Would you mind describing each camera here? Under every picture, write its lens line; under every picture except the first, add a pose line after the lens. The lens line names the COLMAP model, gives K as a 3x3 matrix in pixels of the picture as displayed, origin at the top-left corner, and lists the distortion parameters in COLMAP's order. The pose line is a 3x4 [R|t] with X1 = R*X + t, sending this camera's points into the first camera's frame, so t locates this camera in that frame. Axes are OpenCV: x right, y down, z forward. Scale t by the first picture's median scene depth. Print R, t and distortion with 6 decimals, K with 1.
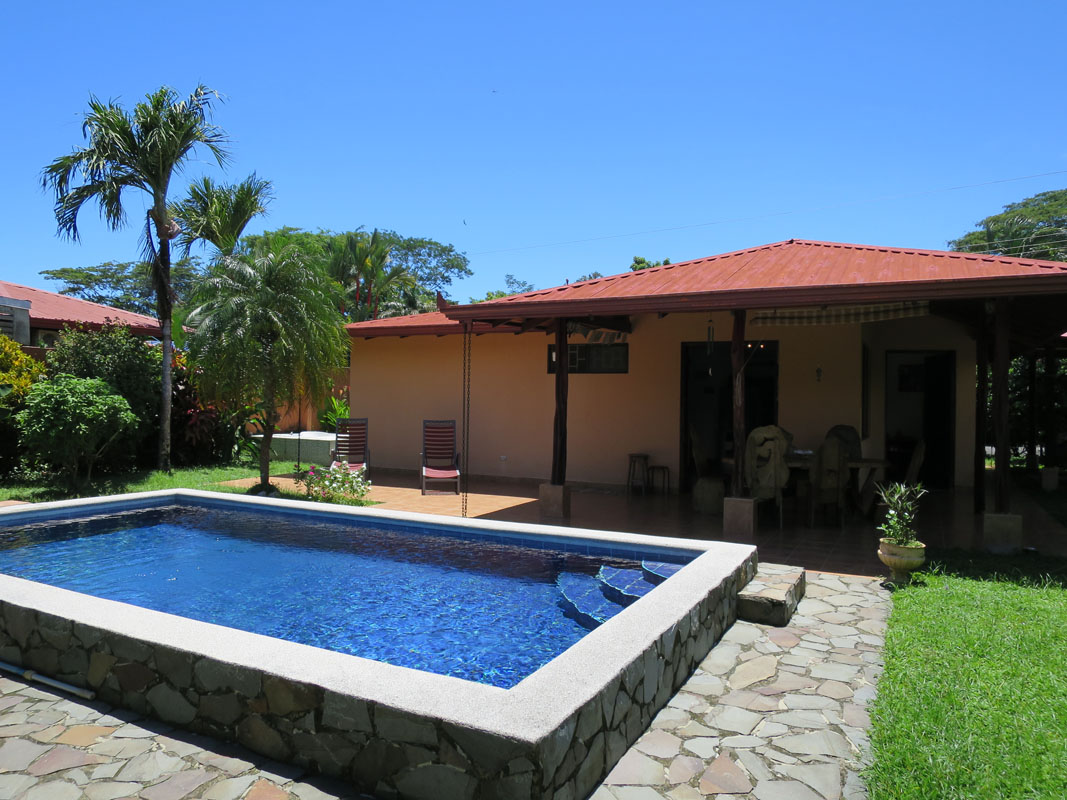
lens RADIAL K [[755.7, 0, 532.6], [0, 755.7, 400.1], [0, 0, 1]] dist [-0.050794, 0.007724]
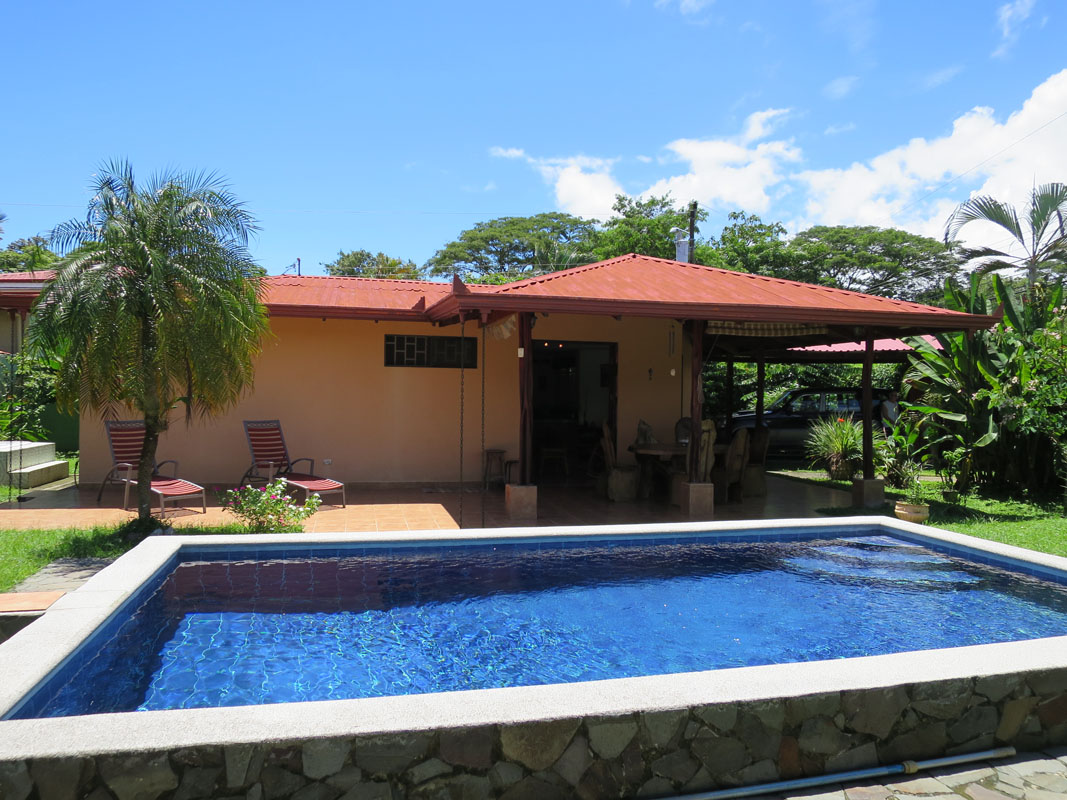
lens RADIAL K [[755.7, 0, 532.0], [0, 755.7, 402.0], [0, 0, 1]] dist [-0.050794, 0.007724]
pose [[0.753603, -0.008574, 0.657274, -0.673165], [-0.004003, 0.999837, 0.017633, -0.013262], [-0.657317, -0.015919, 0.753446, 0.302033]]
